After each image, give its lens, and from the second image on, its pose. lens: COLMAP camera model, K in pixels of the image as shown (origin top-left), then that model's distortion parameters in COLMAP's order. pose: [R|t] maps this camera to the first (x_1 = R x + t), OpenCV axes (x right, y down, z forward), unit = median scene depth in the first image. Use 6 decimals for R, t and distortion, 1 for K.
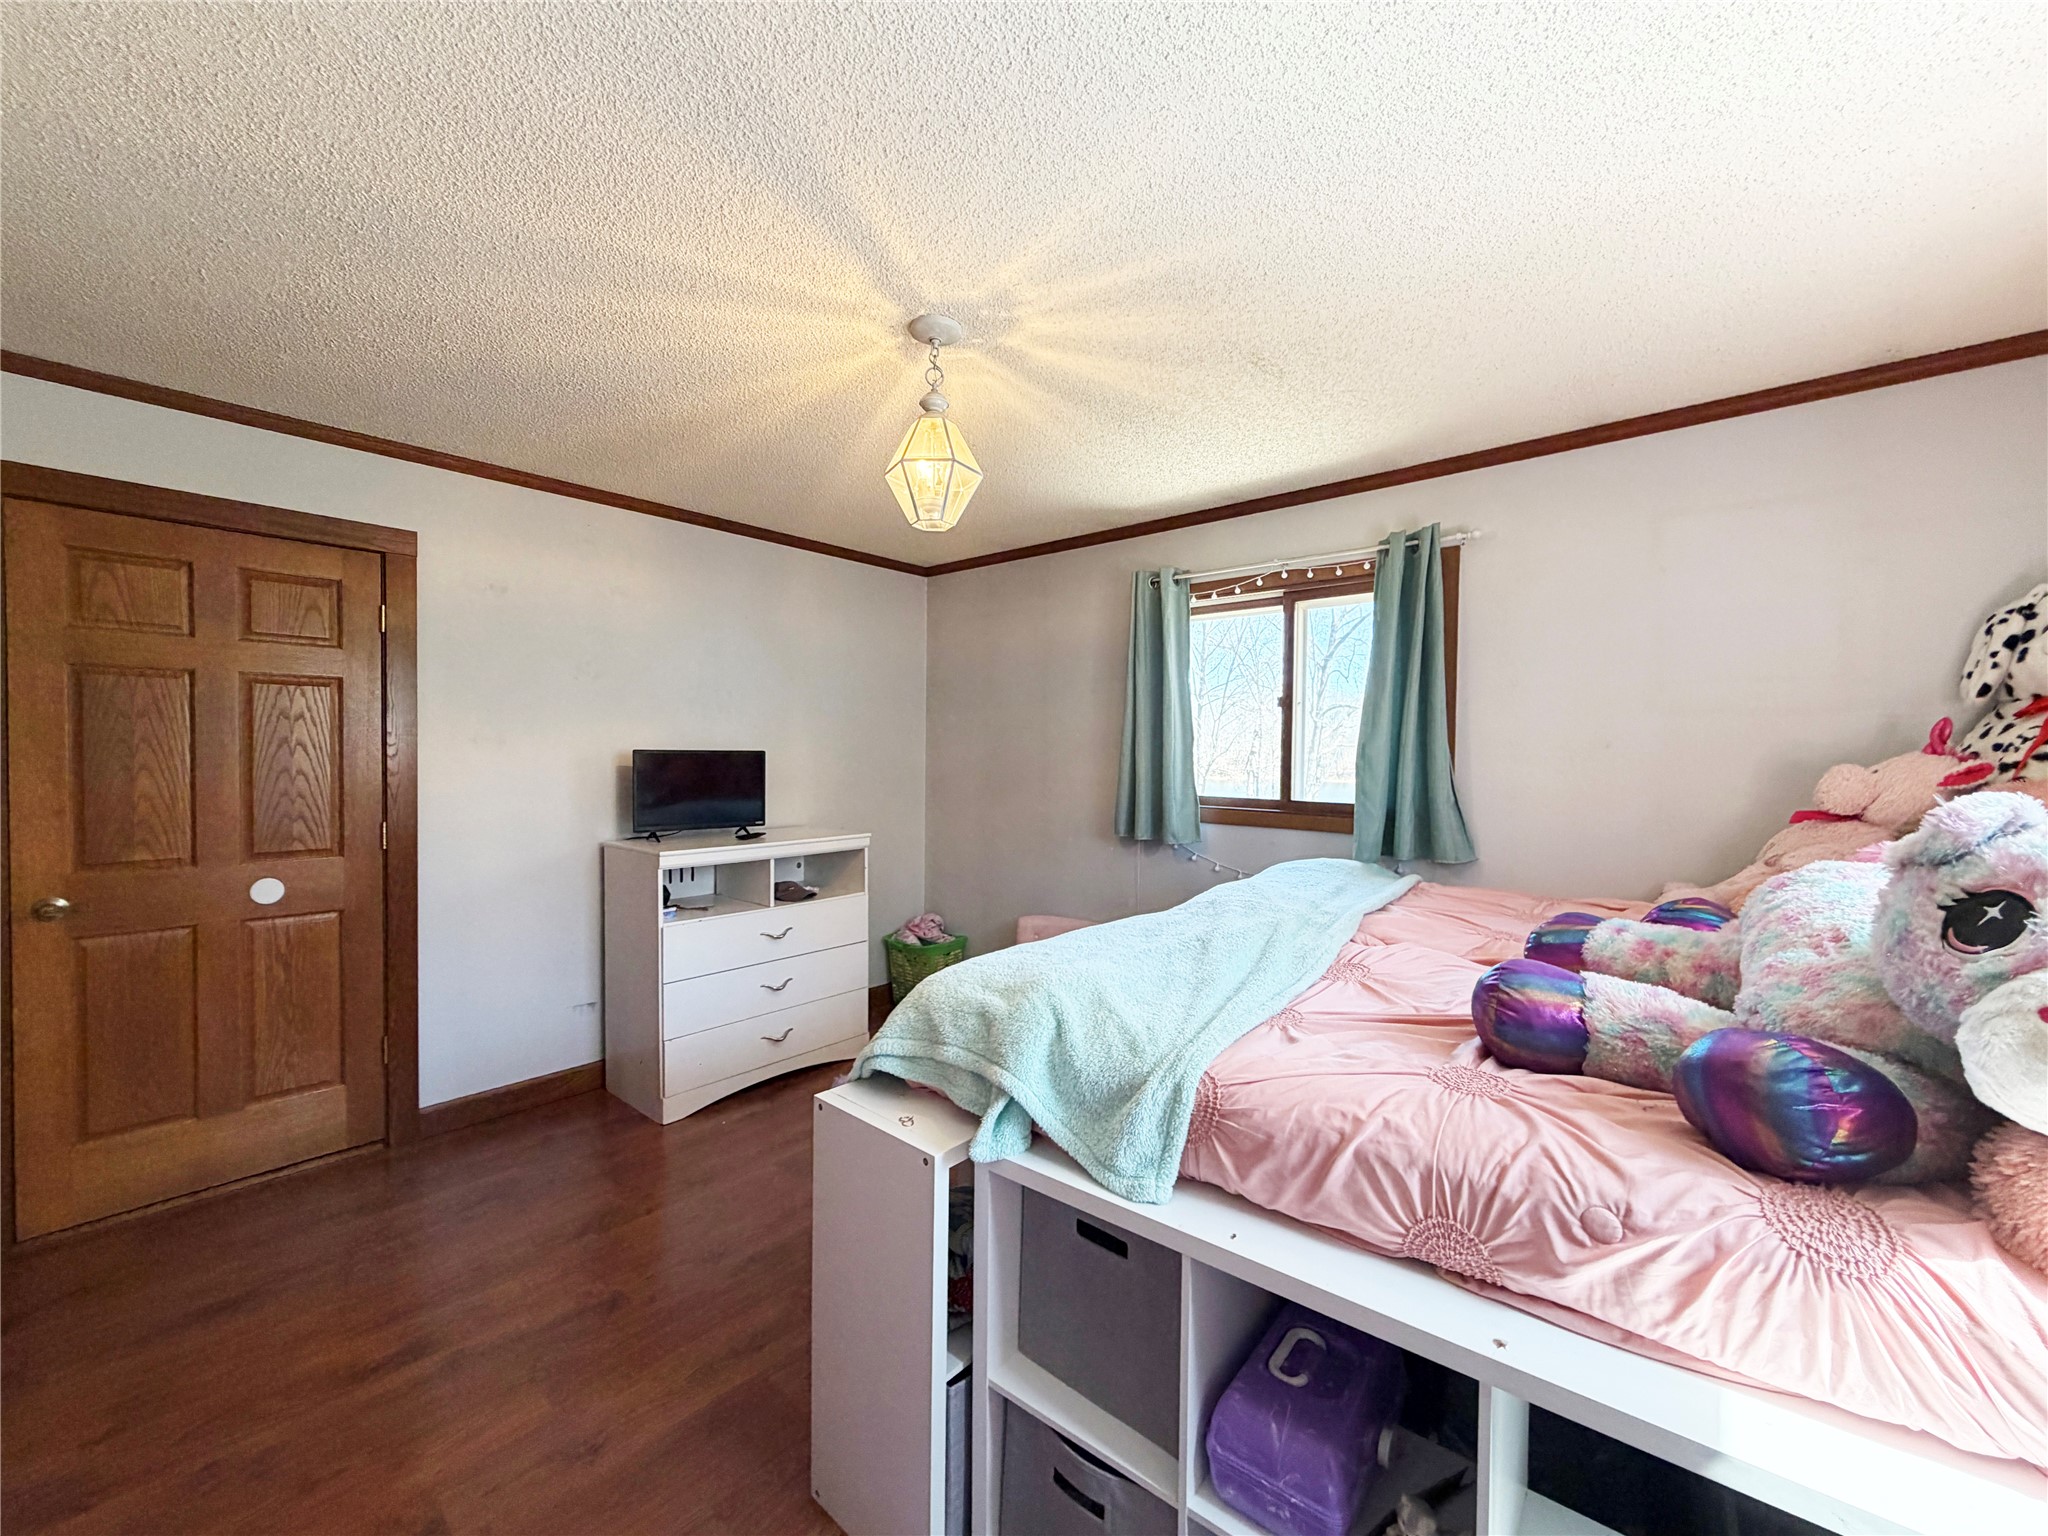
lens RADIAL K [[815.1, 0, 1017.9], [0, 815.1, 769.0], [0, 0, 1]] dist [-0.000390, 0.000297]
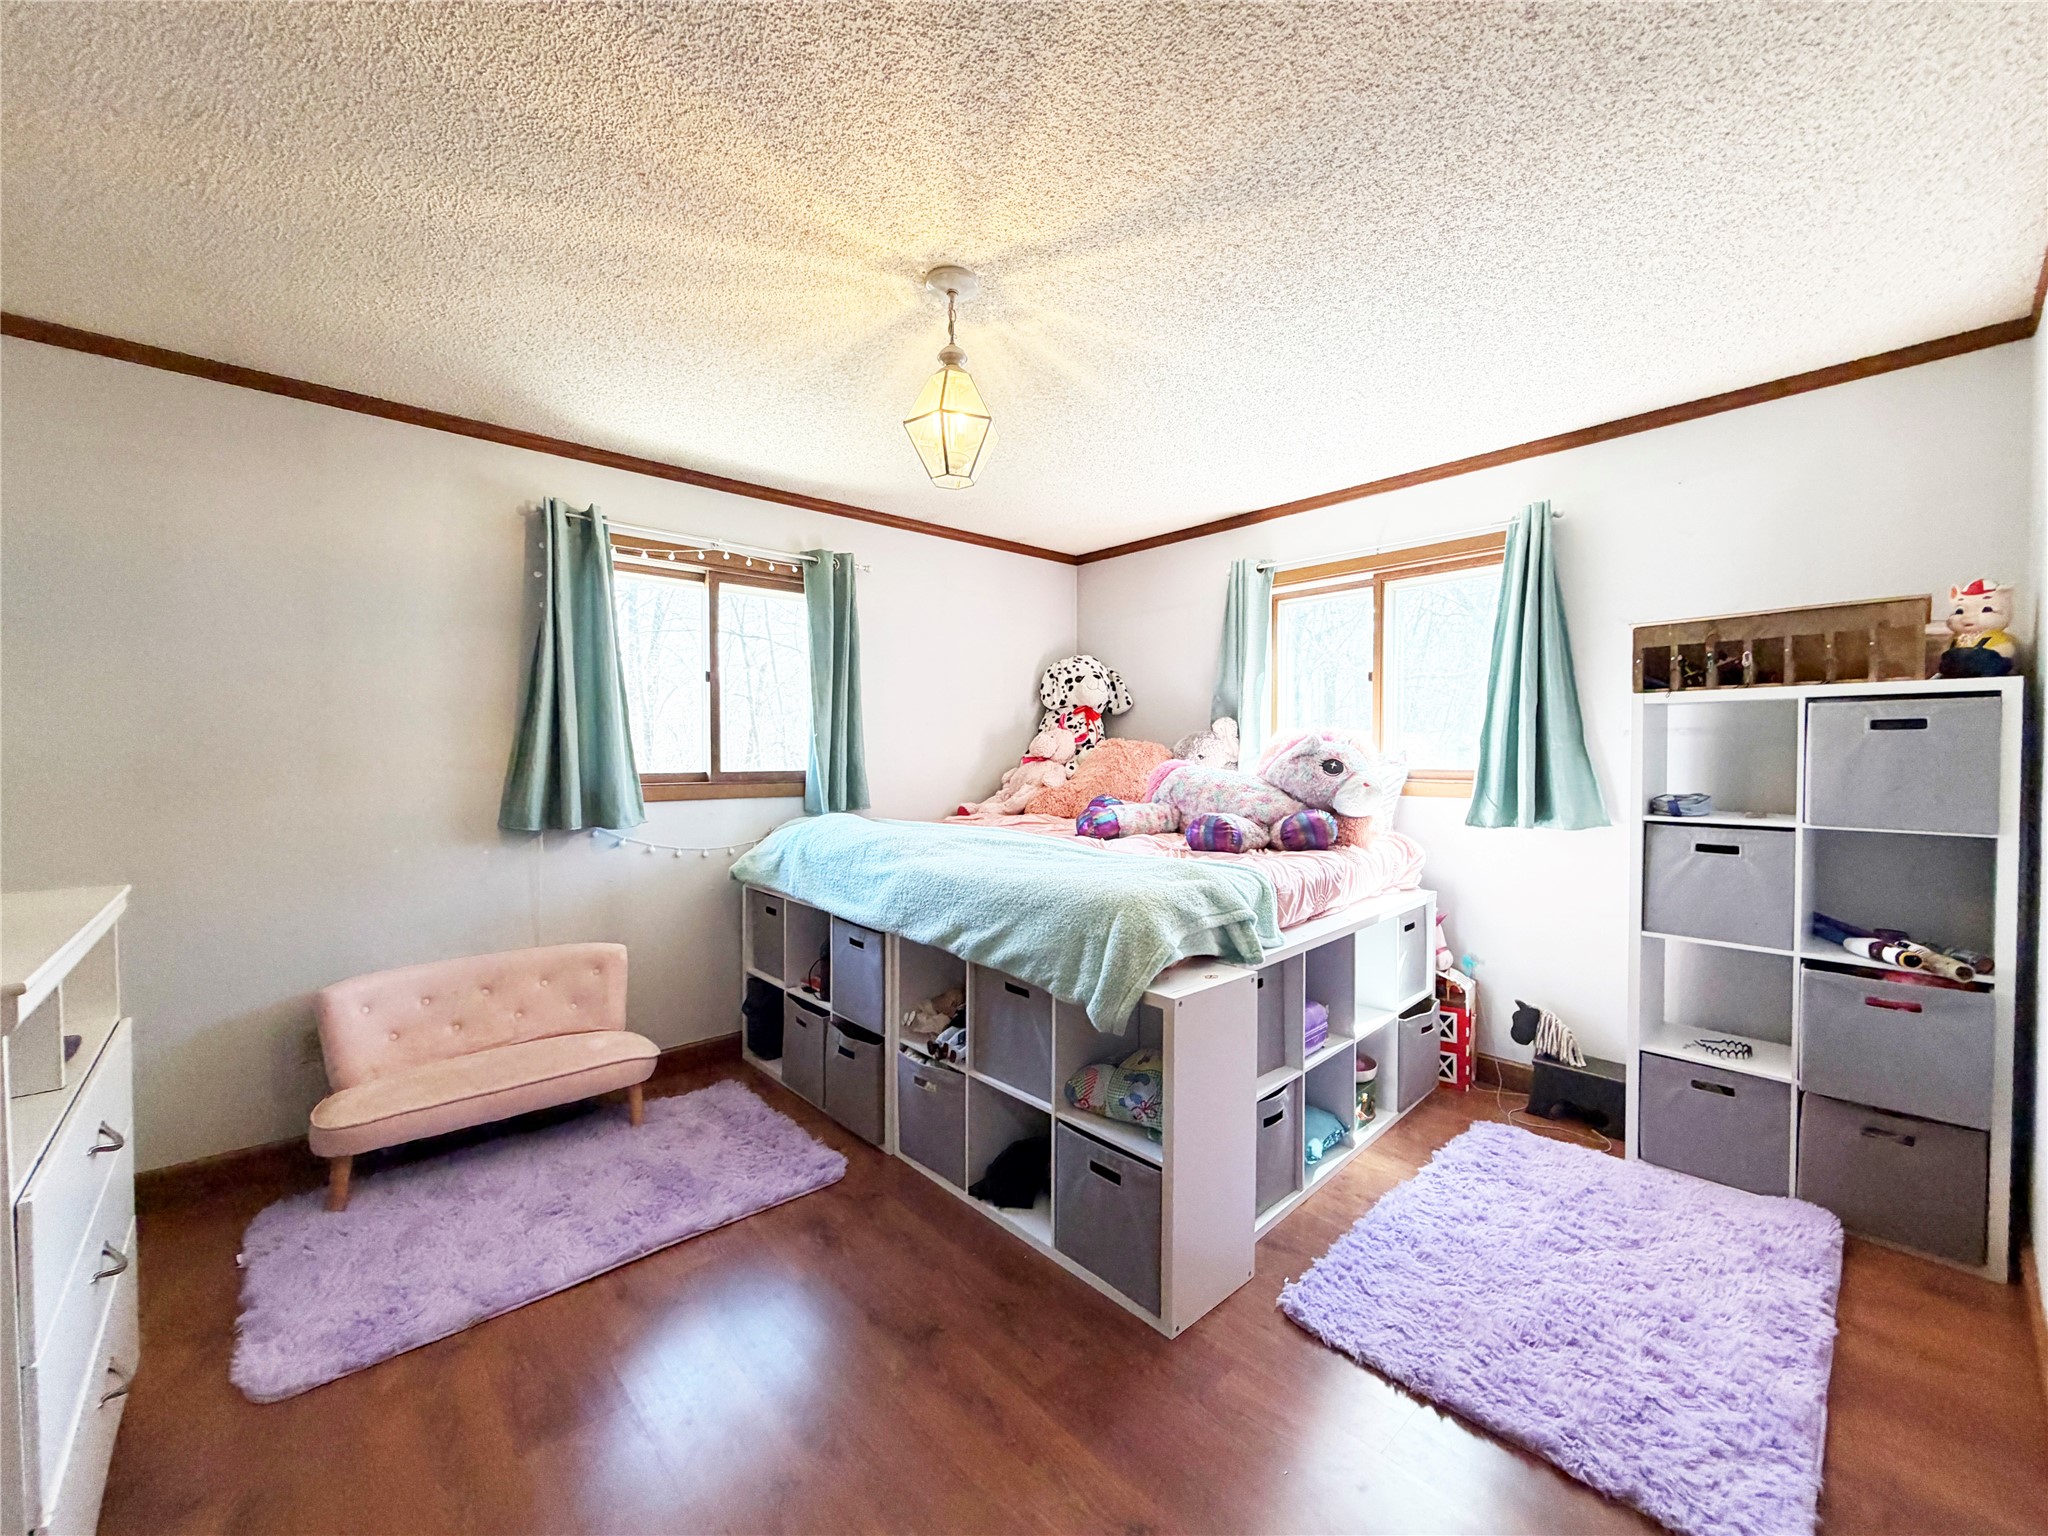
lens RADIAL K [[815.1, 0, 1017.9], [0, 815.1, 769.0], [0, 0, 1]] dist [-0.000390, 0.000297]
pose [[0.123977, -0.030872, 0.991805, -0.660064], [0.020733, 0.999378, 0.028516, 0.012950], [-0.992068, 0.017028, 0.124540, 0.490782]]
